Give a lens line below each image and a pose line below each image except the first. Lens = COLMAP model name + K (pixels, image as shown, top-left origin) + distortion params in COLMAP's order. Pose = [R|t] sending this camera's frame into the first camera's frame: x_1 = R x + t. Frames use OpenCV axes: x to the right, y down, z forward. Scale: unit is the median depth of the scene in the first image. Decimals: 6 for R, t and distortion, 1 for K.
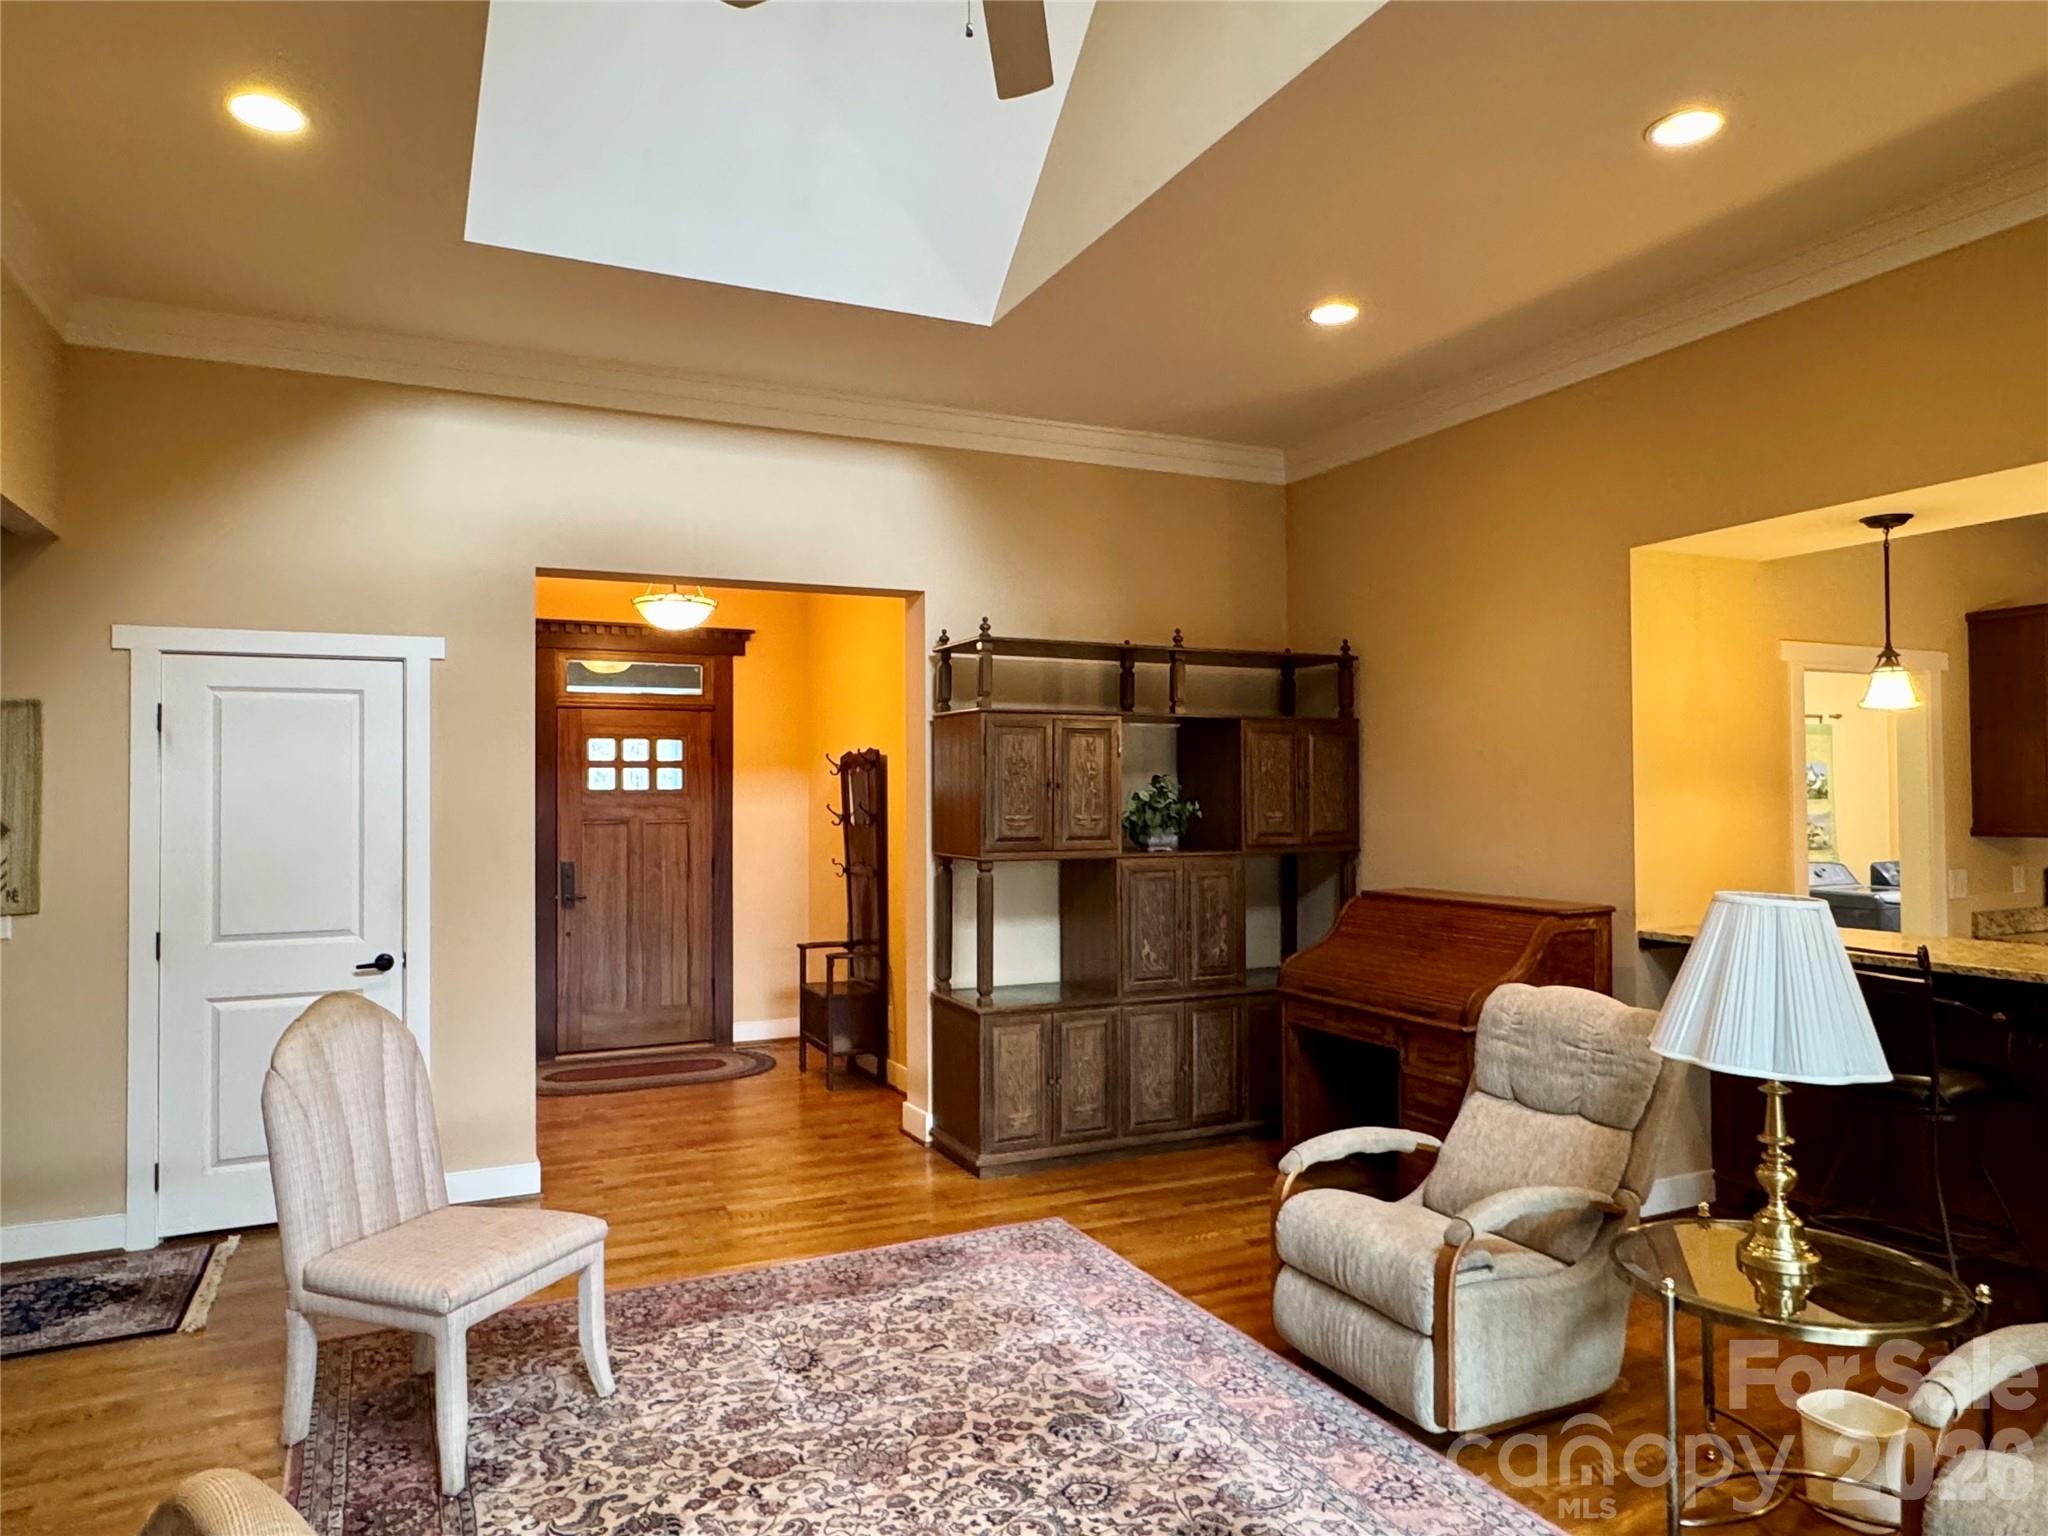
lens RADIAL K [[1306.4, 0, 1024.0], [0, 1306.4, 768.0], [0, 0, 1]] dist [-0.000616, 0.001089]
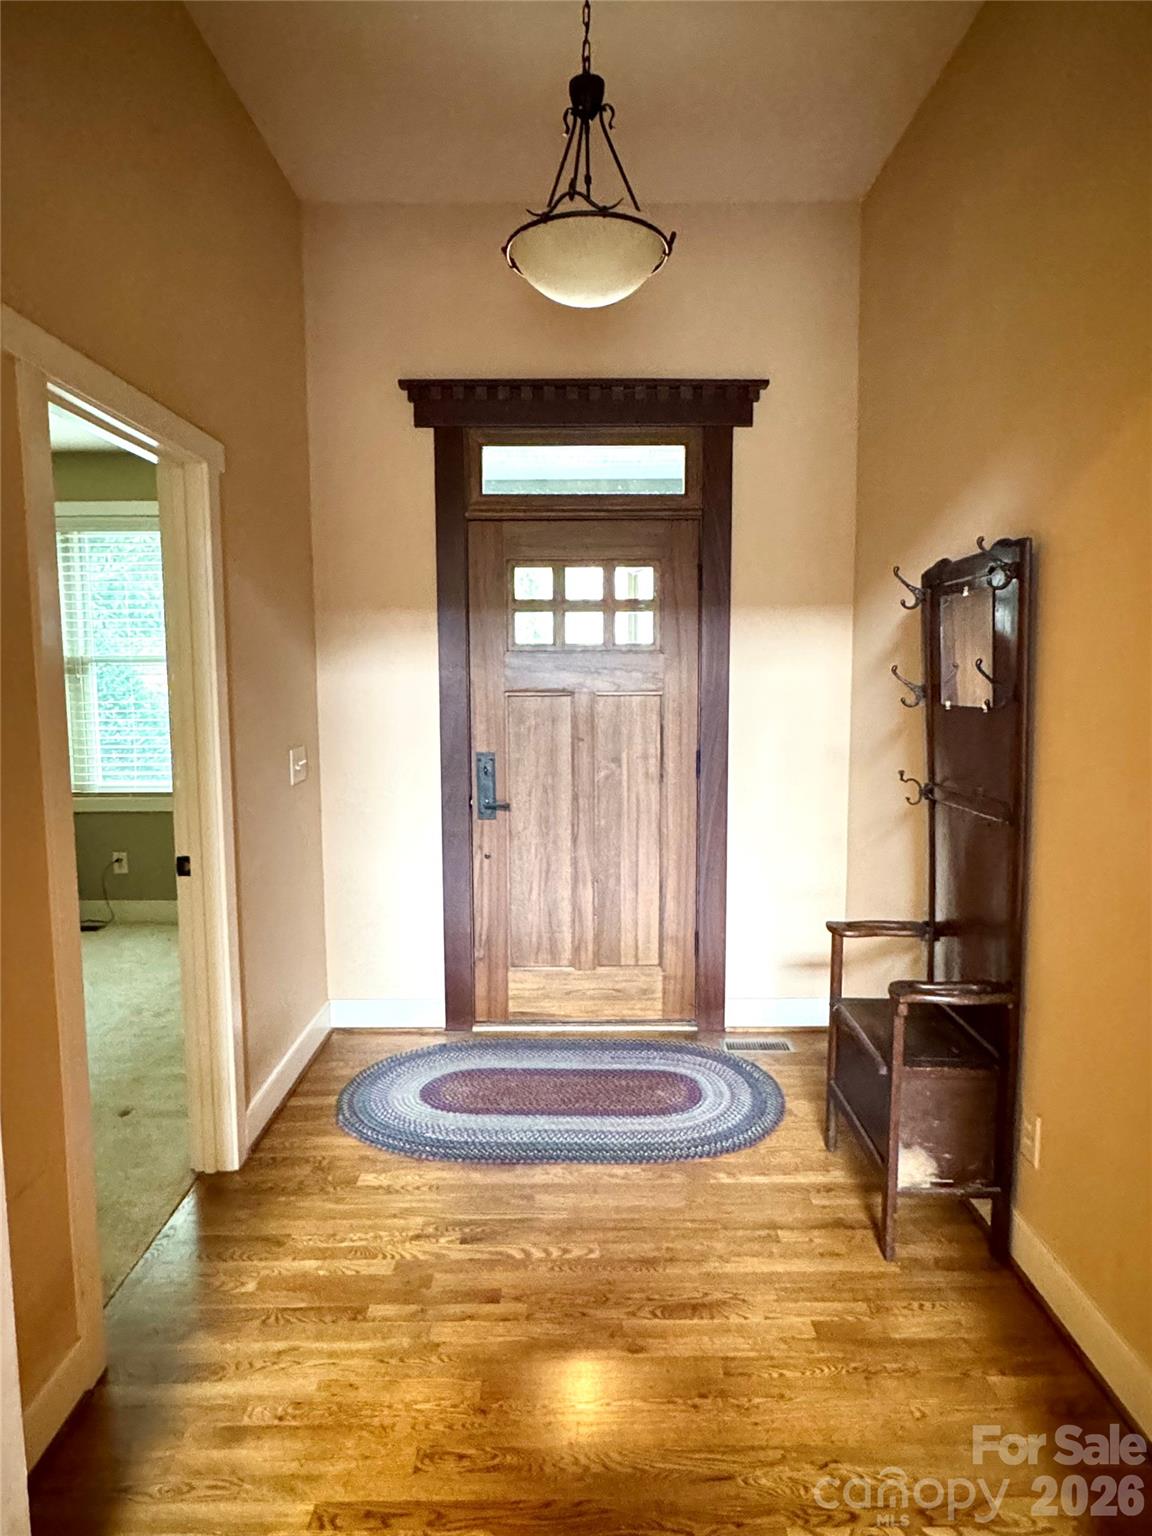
lens RADIAL K [[917.8, 0, 580.3], [0, 917.8, 768.5], [0, 0, 1]] dist [-0.005542, 0.002636]
pose [[0.906939, 0.046274, -0.418713, -0.165536], [0.008806, 0.991649, 0.128665, 0.030754], [0.421171, -0.120379, 0.898957, 0.934104]]
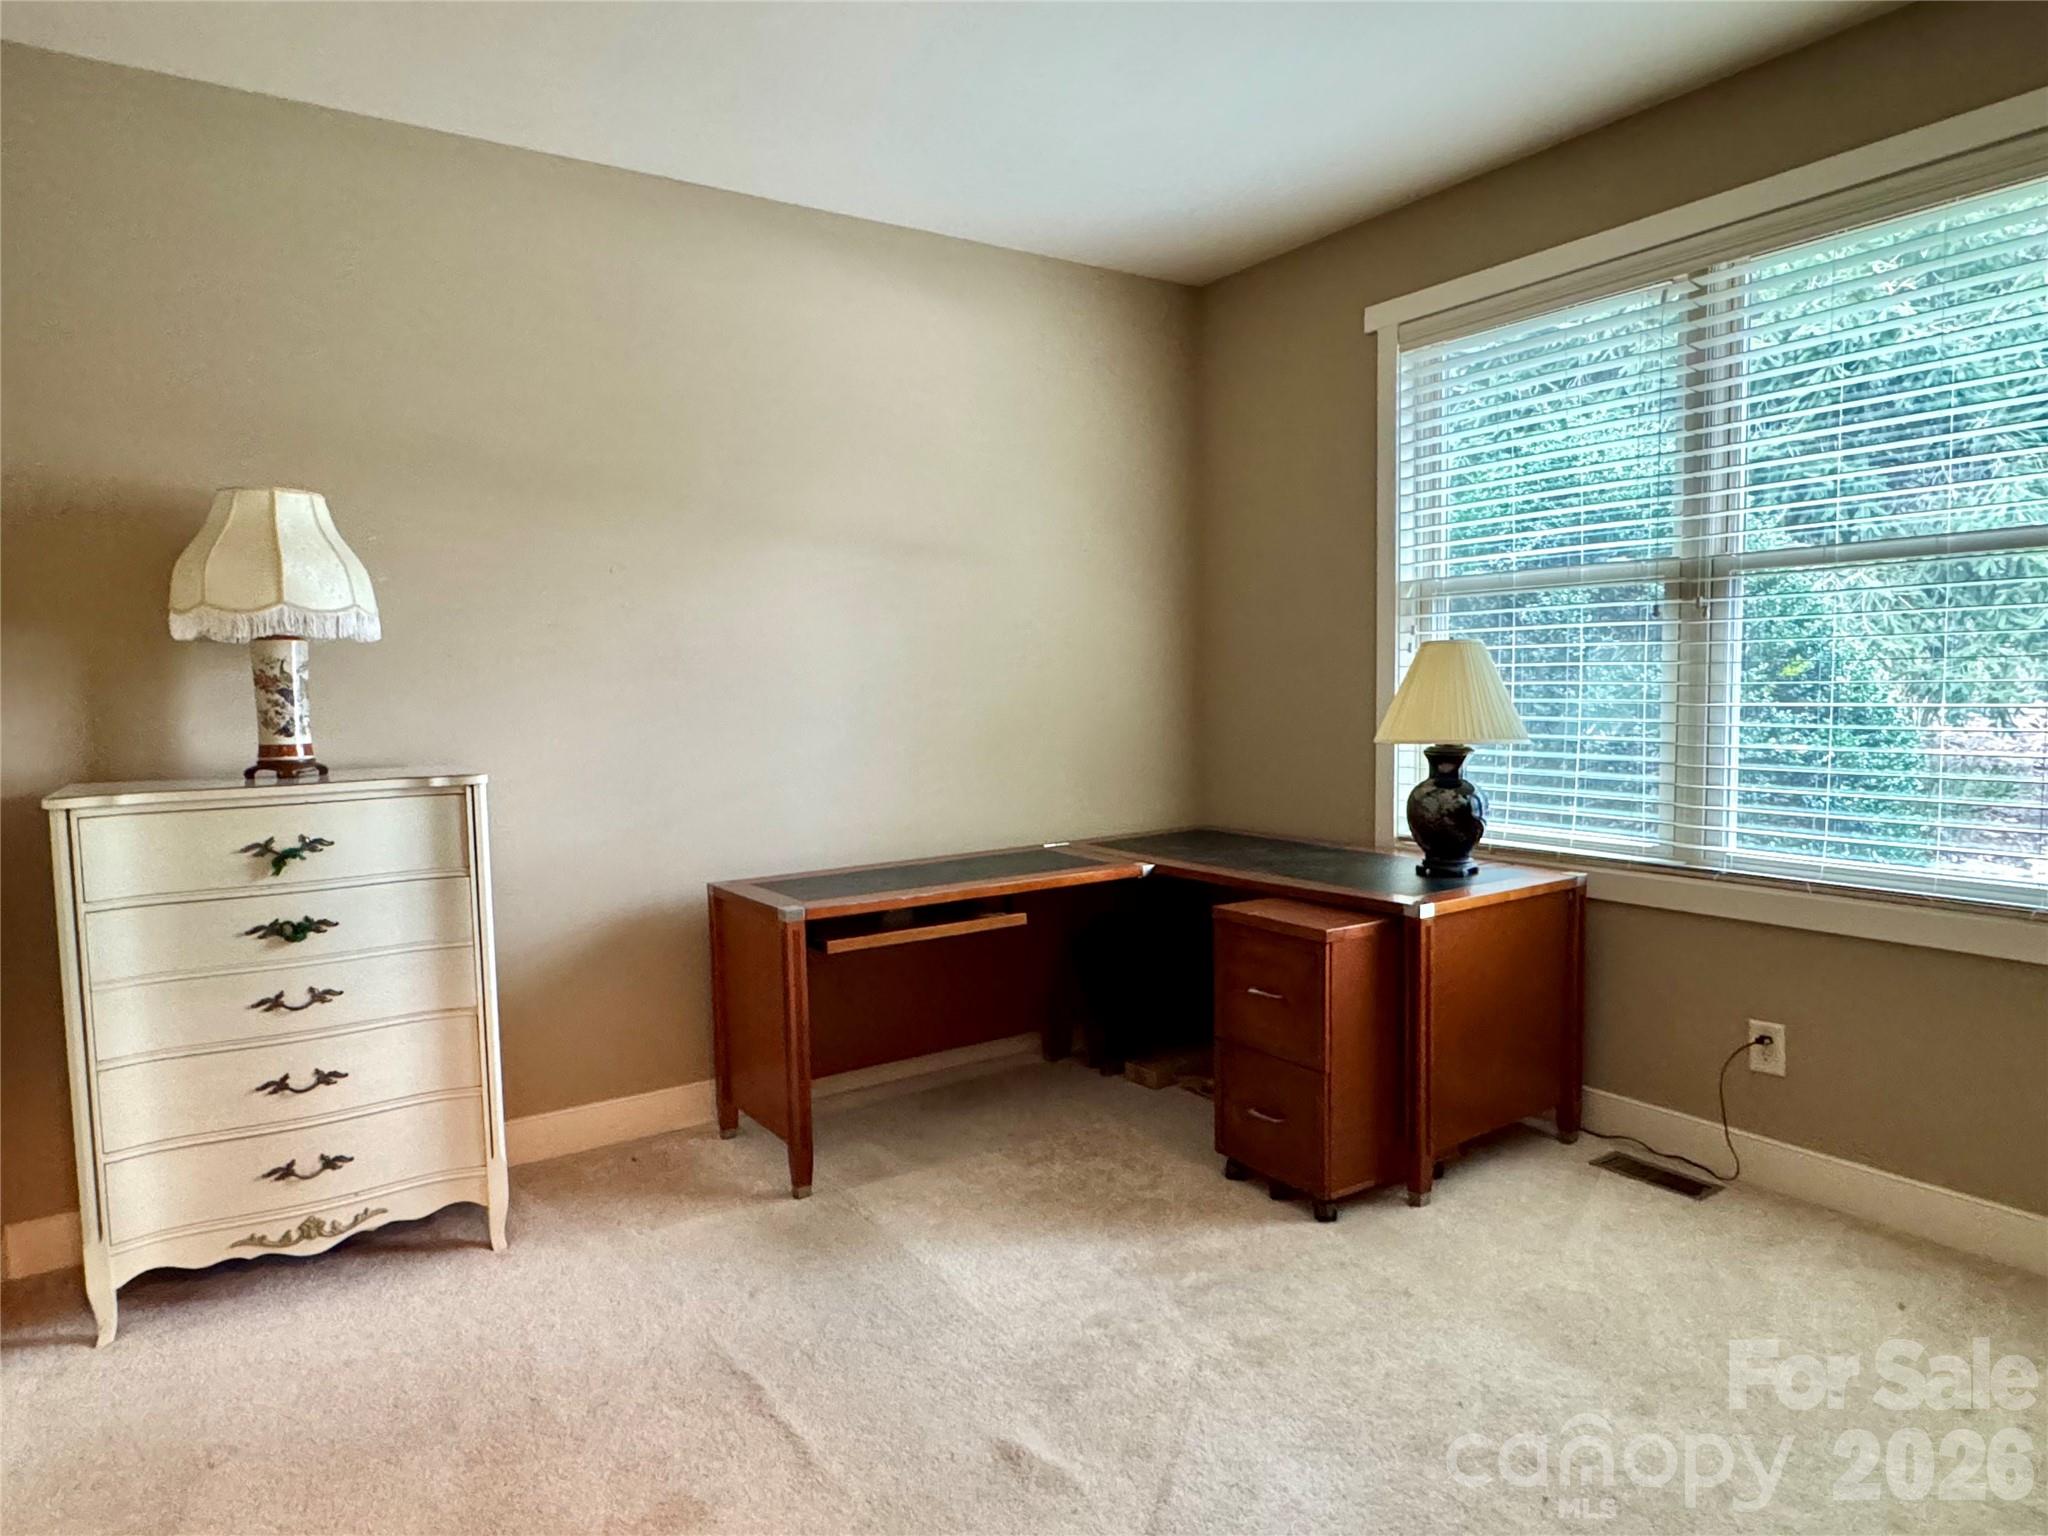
lens RADIAL K [[1223.8, 0, 1015.8], [0, 1223.8, 767.0], [0, 0, 1]] dist [-0.005542, 0.002636]
pose [[0.147271, 0.077175, -0.986081, -0.579845], [0.039317, 0.995707, 0.083800, 0.074400], [0.988314, -0.051112, 0.143604, 1.221556]]
